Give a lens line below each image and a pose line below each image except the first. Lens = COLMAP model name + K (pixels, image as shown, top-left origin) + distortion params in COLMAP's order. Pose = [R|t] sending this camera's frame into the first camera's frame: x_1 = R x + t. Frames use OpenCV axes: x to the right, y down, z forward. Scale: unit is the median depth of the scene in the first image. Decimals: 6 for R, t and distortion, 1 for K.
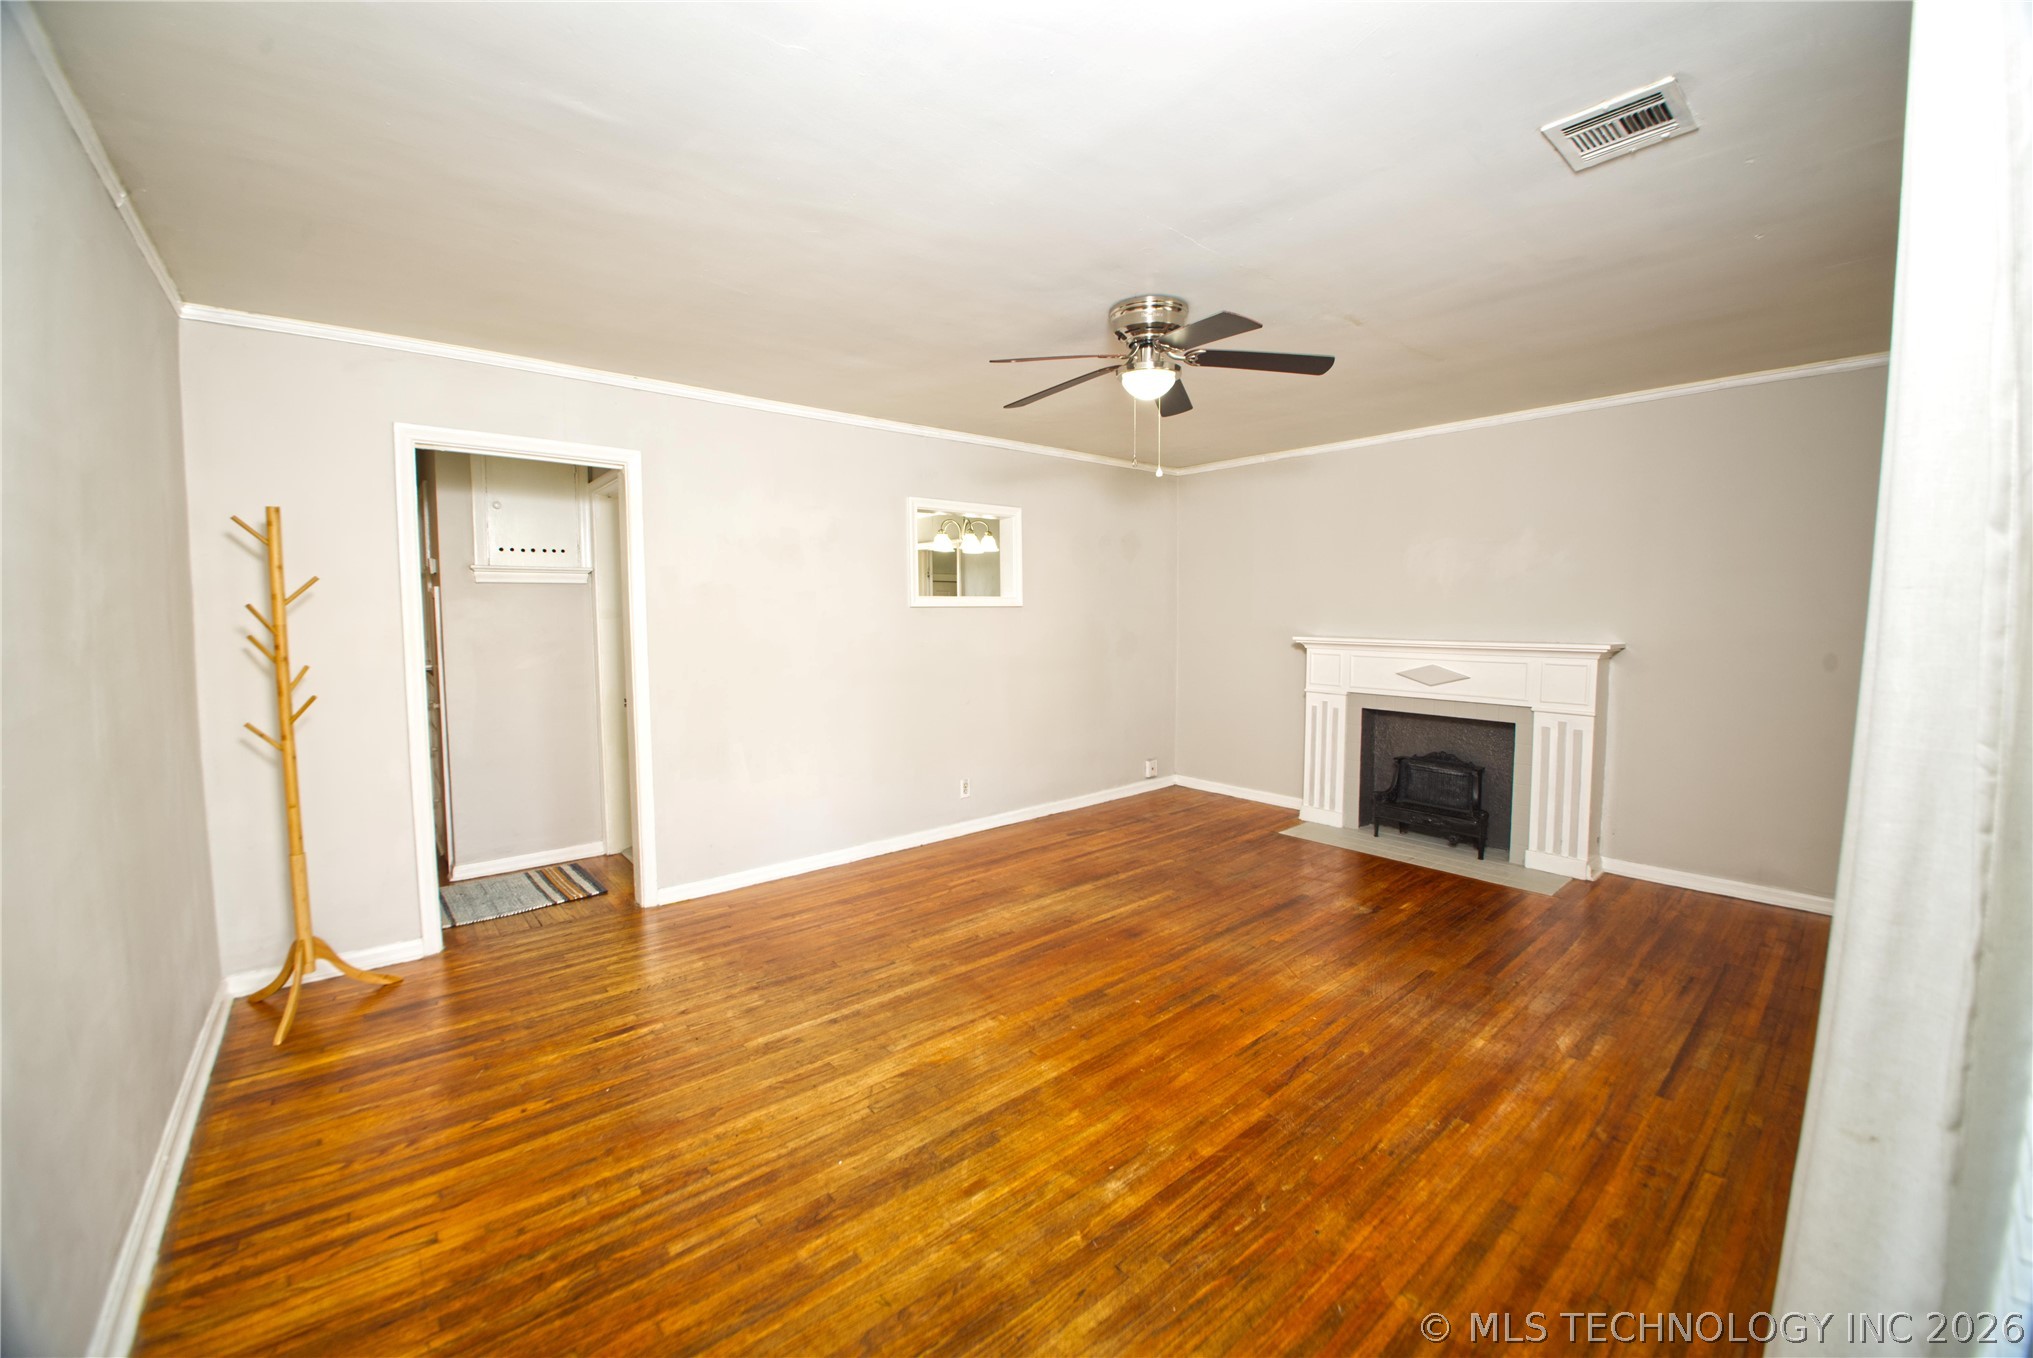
lens RADIAL K [[783.5, 0, 1022.3], [0, 783.5, 670.8], [0, 0, 1]] dist [-0.036207, -0.002190]
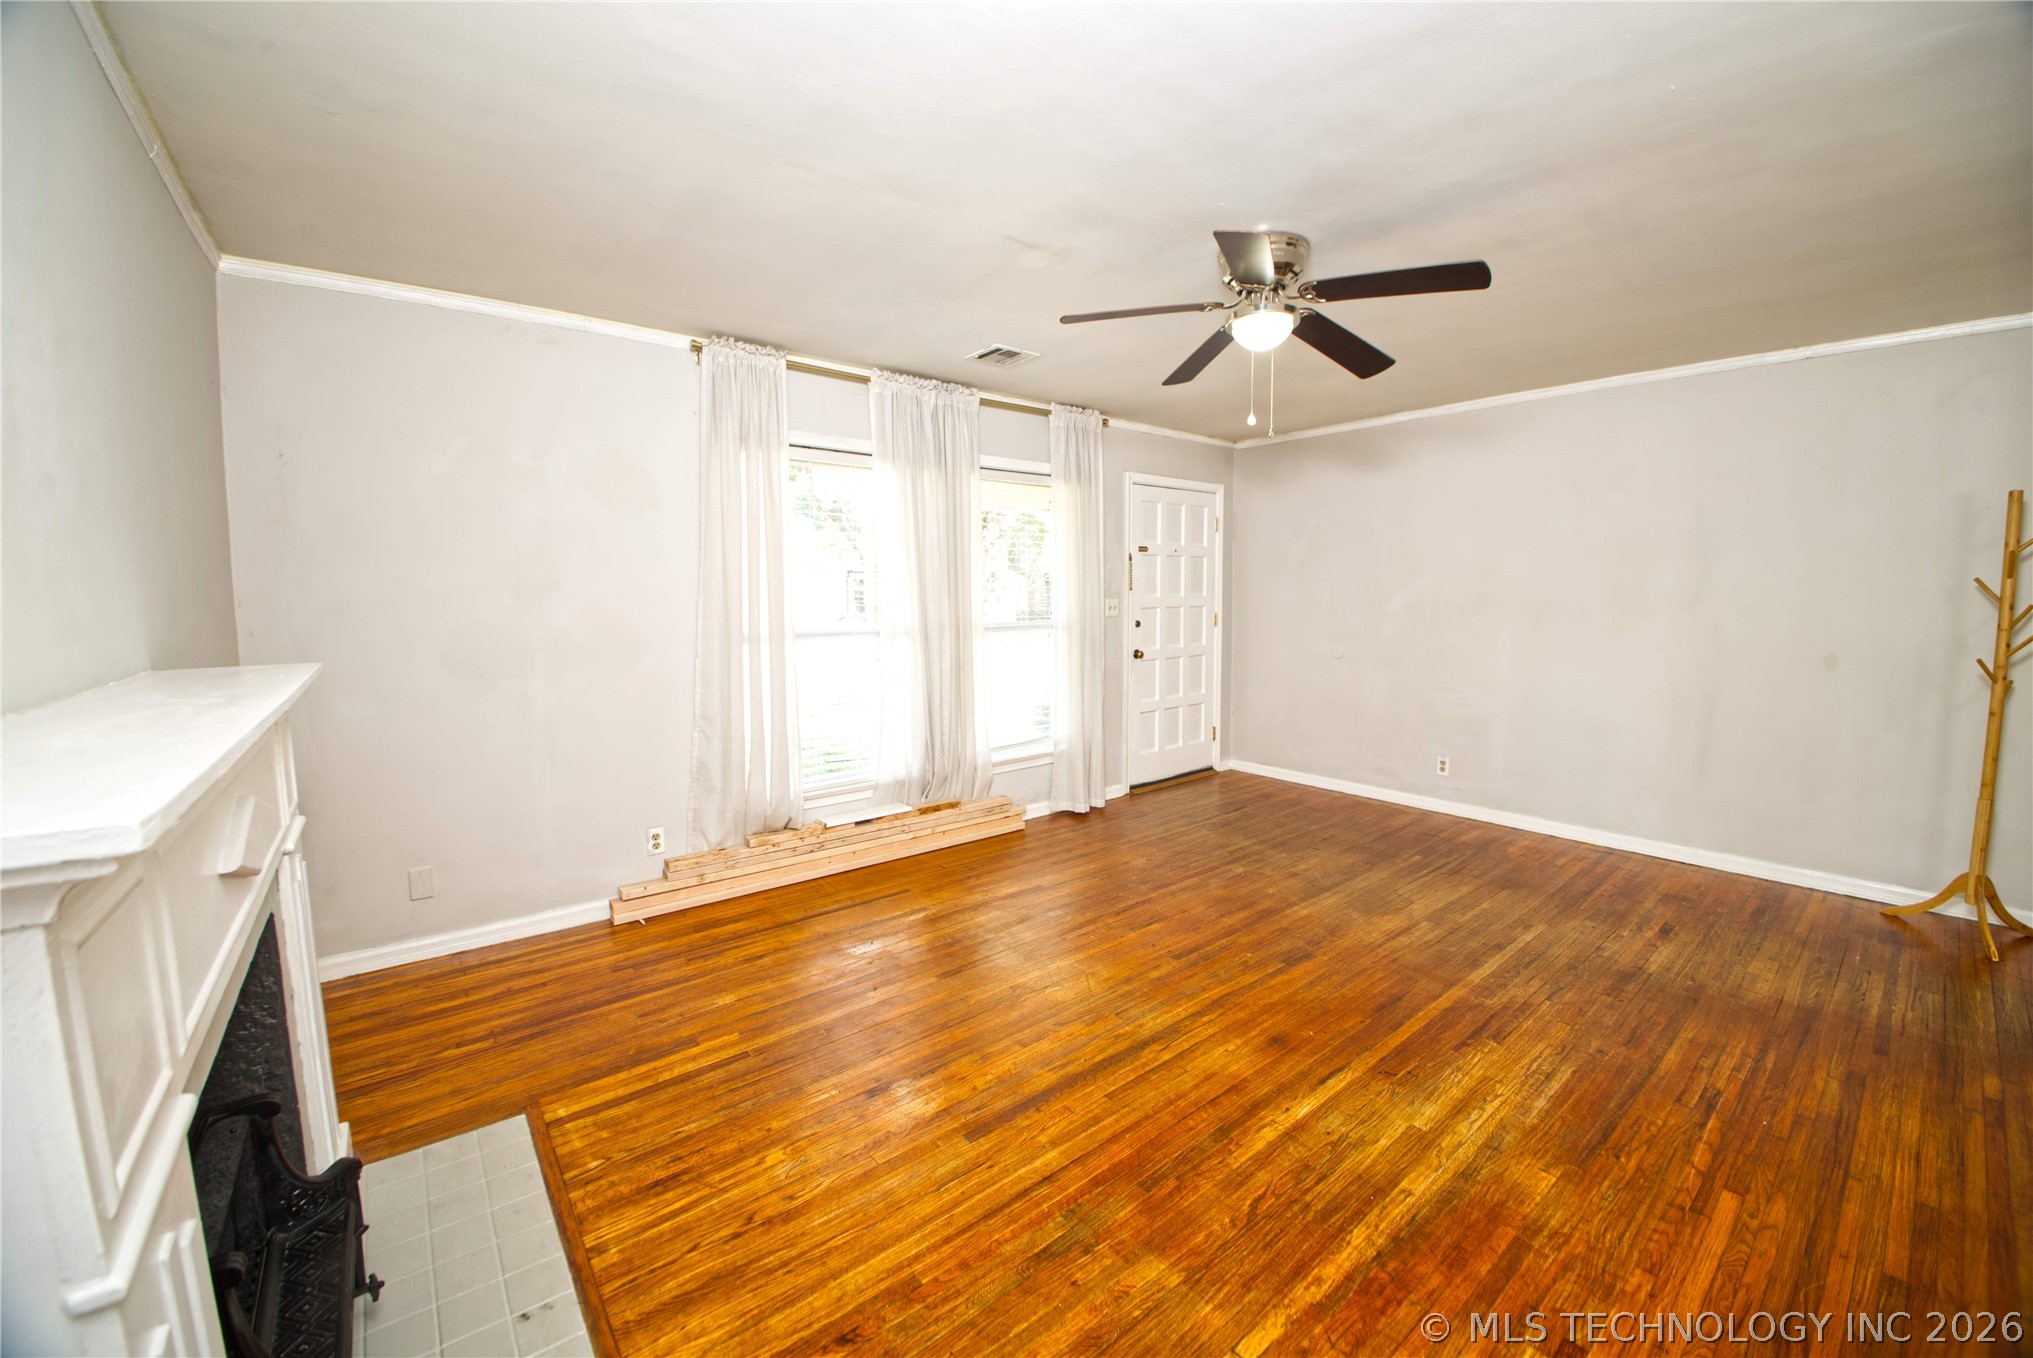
lens RADIAL K [[783.5, 0, 1014.1], [0, 783.5, 672.0], [0, 0, 1]] dist [-0.036207, -0.002190]
pose [[-0.999447, 0.008601, 0.032111, 0.435956], [0.013955, 0.985269, 0.170440, -0.143043], [-0.030172, 0.170794, -0.984845, 2.006650]]
